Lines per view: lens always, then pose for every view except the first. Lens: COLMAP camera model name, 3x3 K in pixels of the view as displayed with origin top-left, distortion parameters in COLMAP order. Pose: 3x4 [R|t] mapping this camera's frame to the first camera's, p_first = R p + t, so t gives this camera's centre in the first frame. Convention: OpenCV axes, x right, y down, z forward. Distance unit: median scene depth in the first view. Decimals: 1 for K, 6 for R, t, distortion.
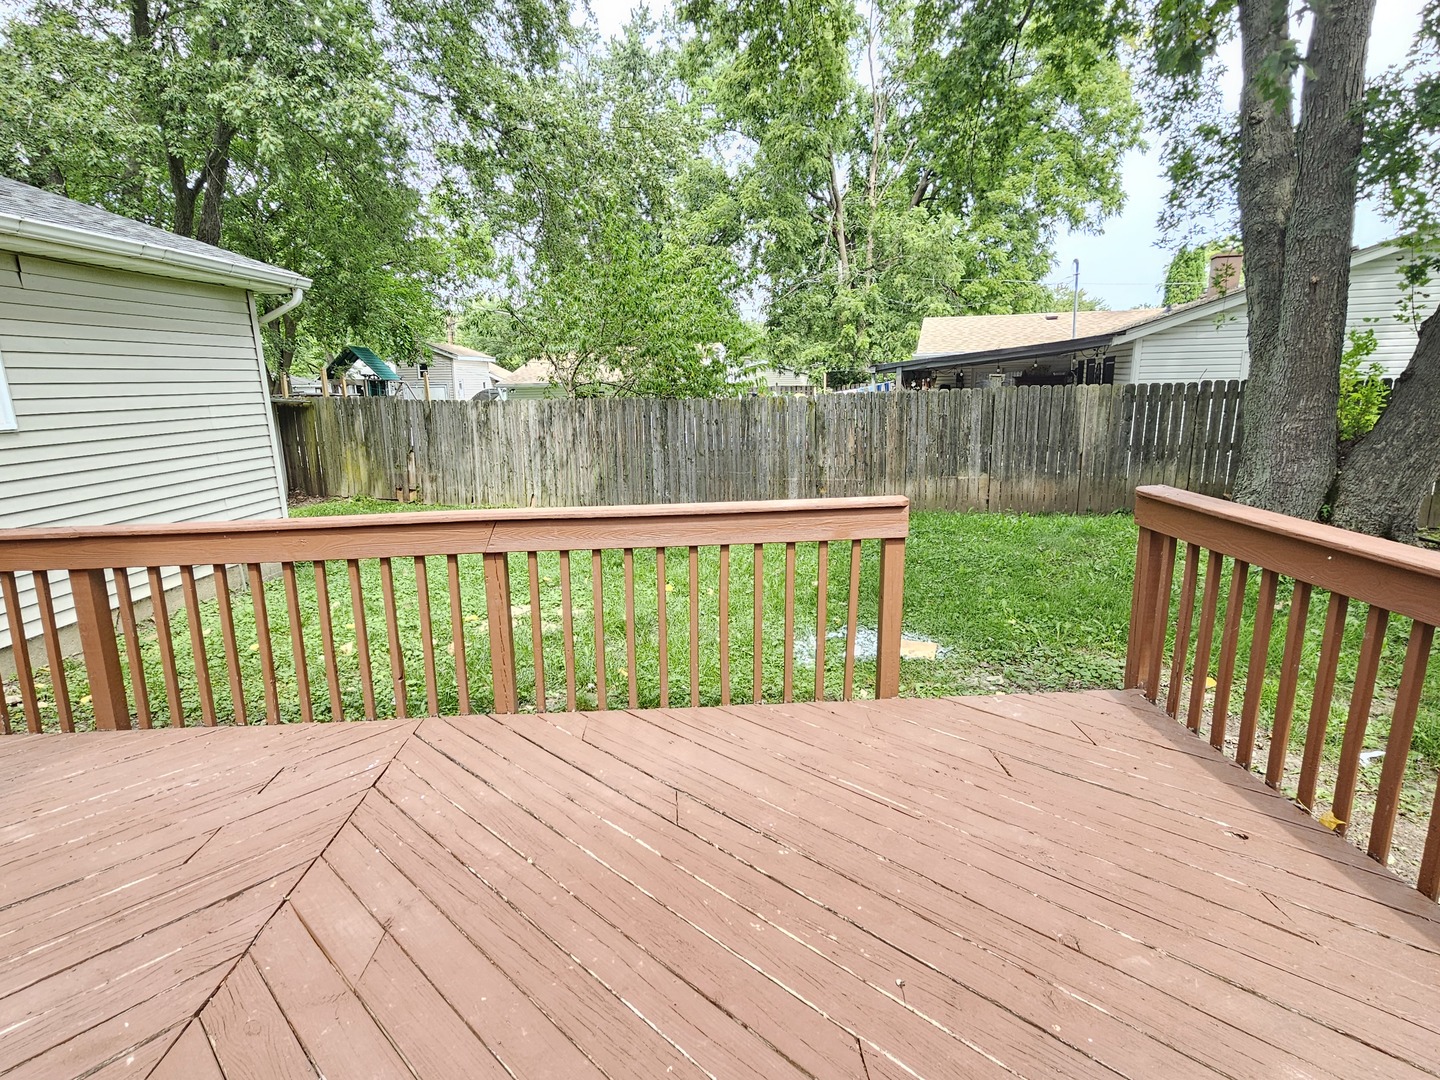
lens RADIAL K [[752.2, 0, 720.0], [0, 752.2, 540.0], [0, 0, 1]] dist [0.021925, -0.013571]
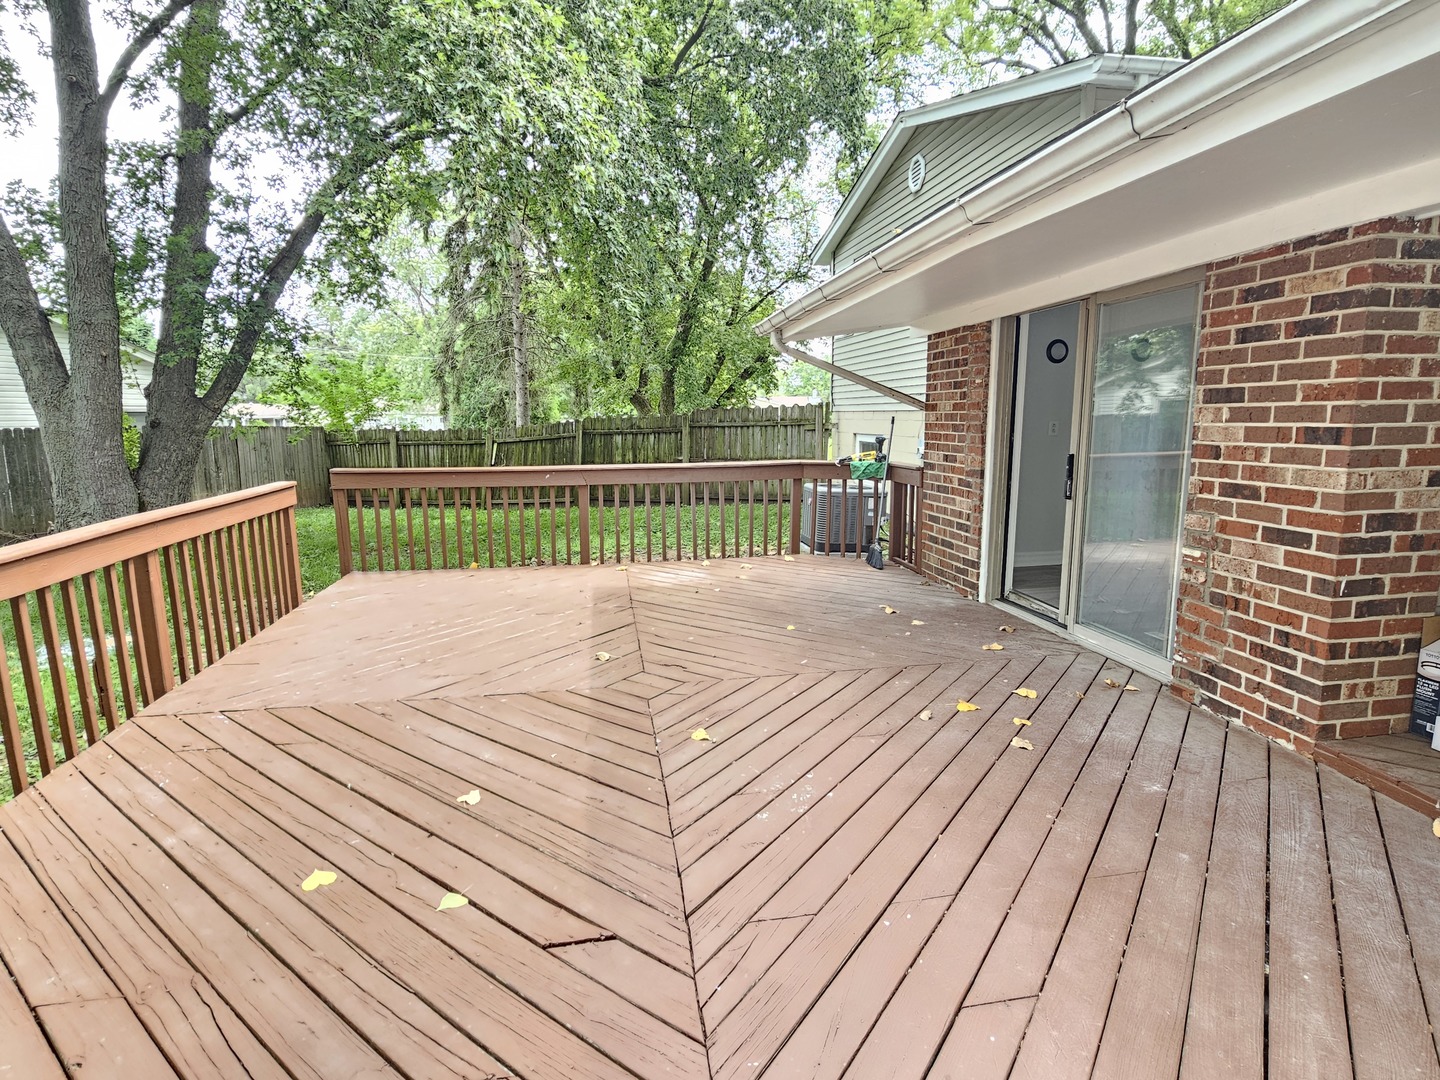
lens RADIAL K [[740.3, 0, 720.0], [0, 740.3, 540.0], [0, 0, 1]] dist [-0.002569, 0.001136]
pose [[-0.124503, -0.142644, 0.981912, -0.562683], [0.219459, 0.961144, 0.167453, 0.003350], [-0.967645, 0.236337, -0.088361, 0.086138]]
